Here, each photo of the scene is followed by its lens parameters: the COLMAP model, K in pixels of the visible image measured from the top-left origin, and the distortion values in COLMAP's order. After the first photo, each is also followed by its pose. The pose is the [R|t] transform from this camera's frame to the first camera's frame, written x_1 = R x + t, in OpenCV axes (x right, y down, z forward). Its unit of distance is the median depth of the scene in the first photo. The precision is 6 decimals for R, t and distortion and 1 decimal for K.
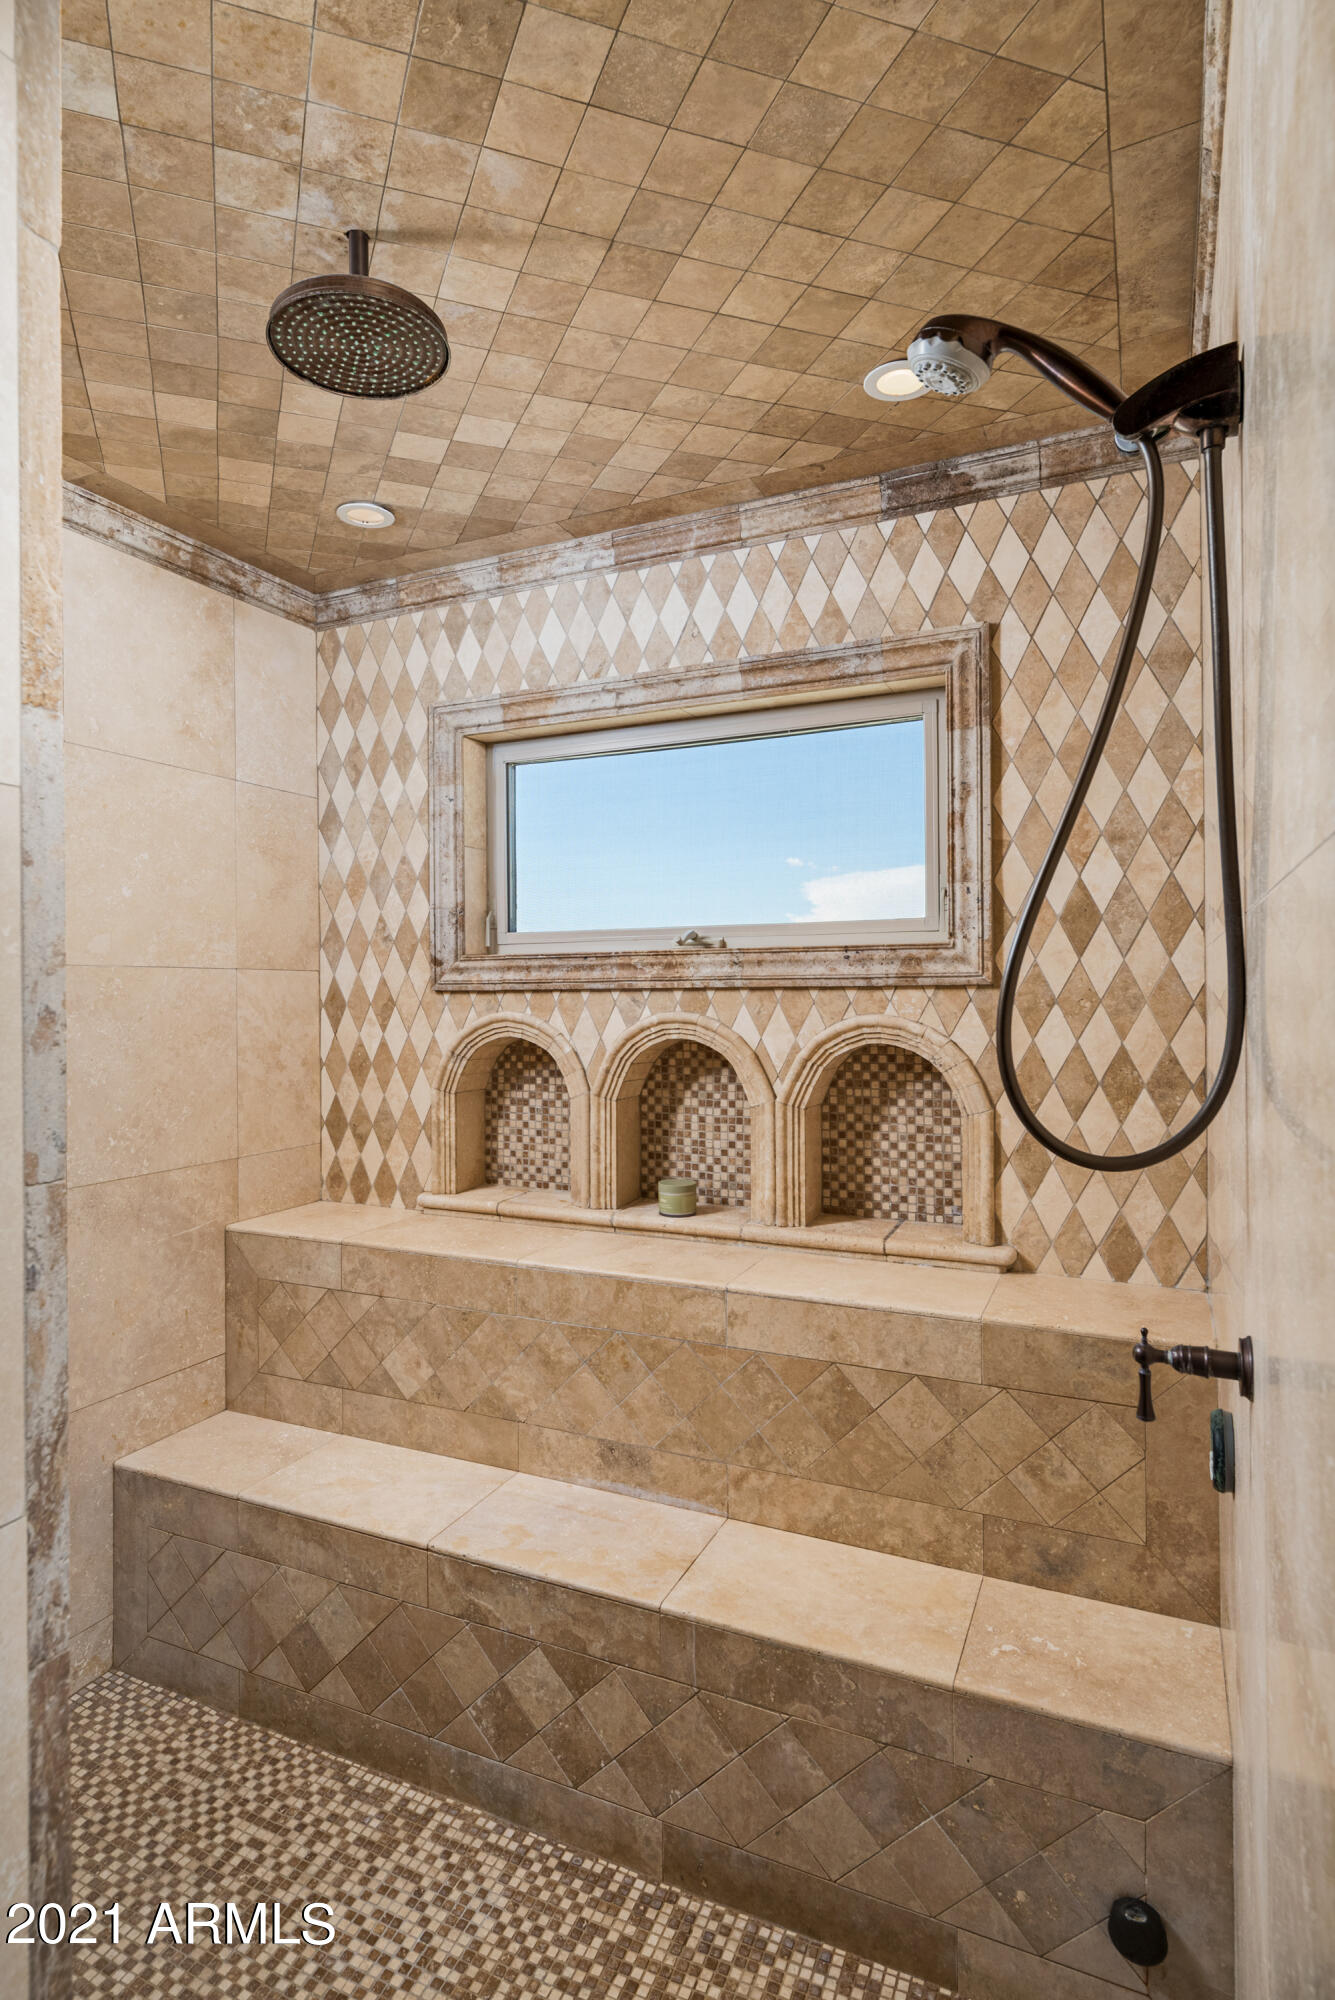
lens RADIAL K [[1073.1, 0, 641.5], [0, 1073.1, 992.9], [0, 0, 1]] dist [0.022387, -0.015213]
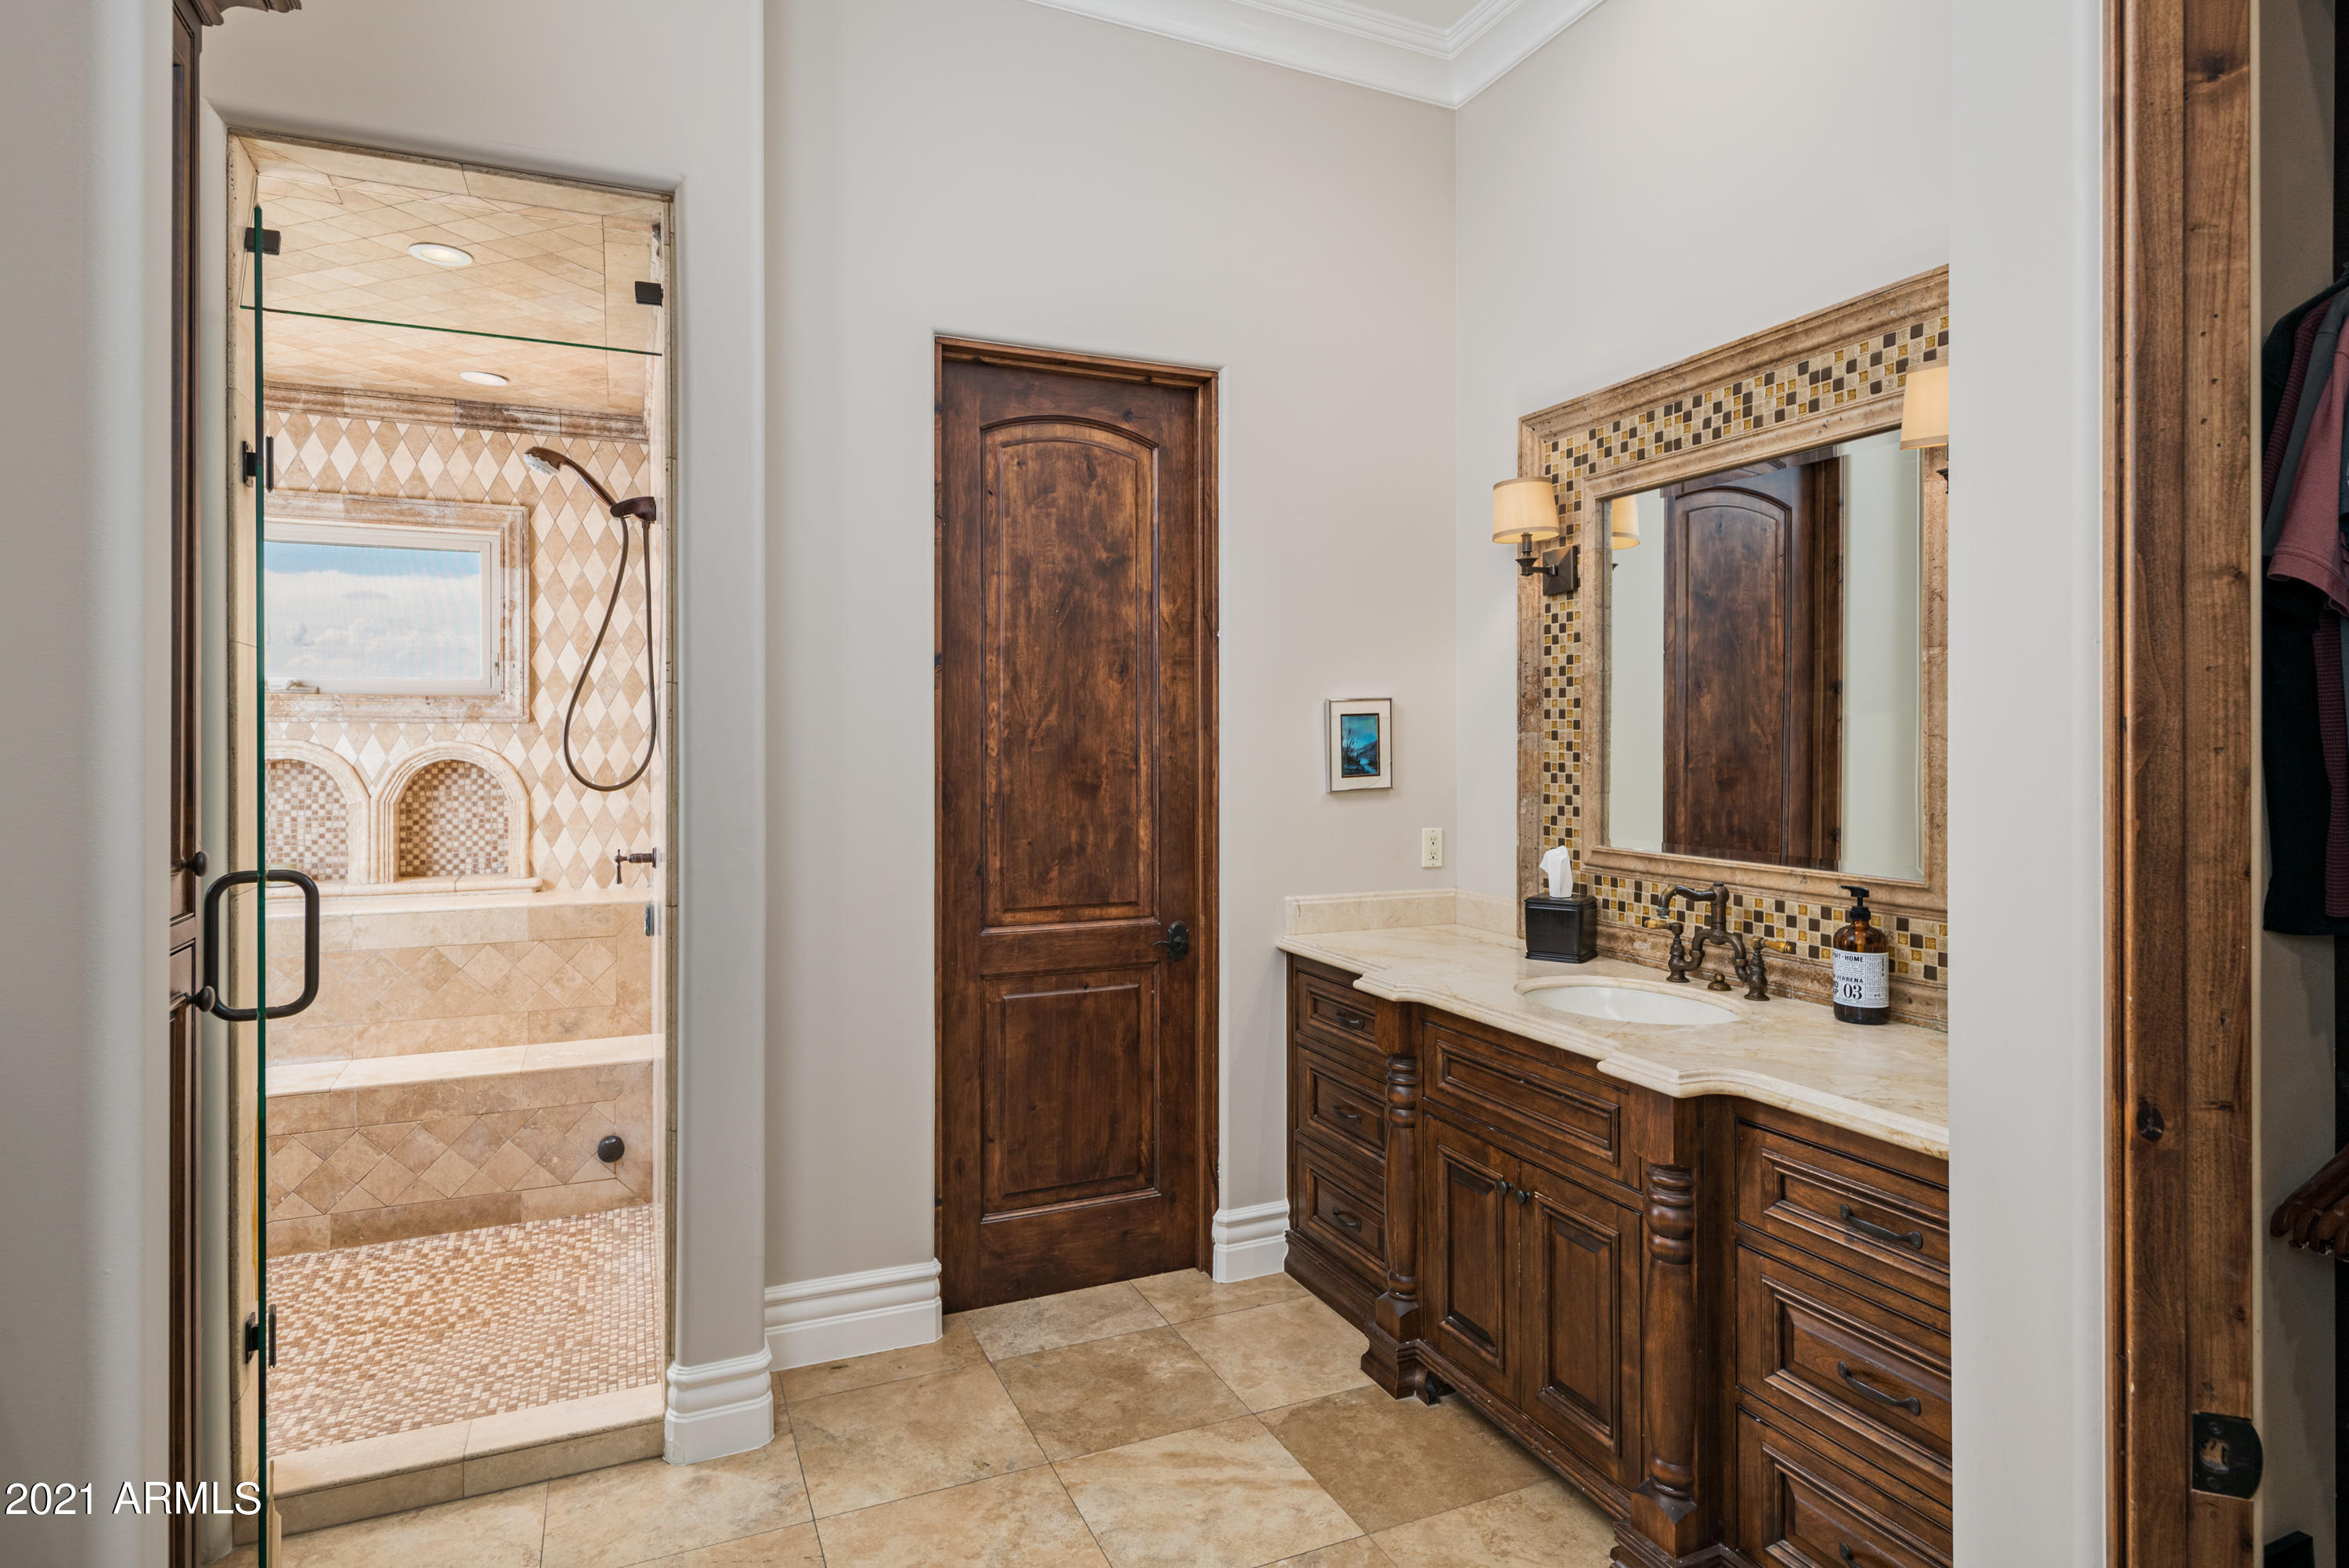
lens RADIAL K [[1255.5, 0, 1175.9], [0, 1255.5, 737.7], [0, 0, 1]] dist [0.000620, -0.000416]
pose [[0.653629, 0.008448, 0.756768, -0.491588], [-0.006225, 0.999964, -0.005786, 0.020402], [-0.756789, -0.000929, 0.653658, -1.034561]]
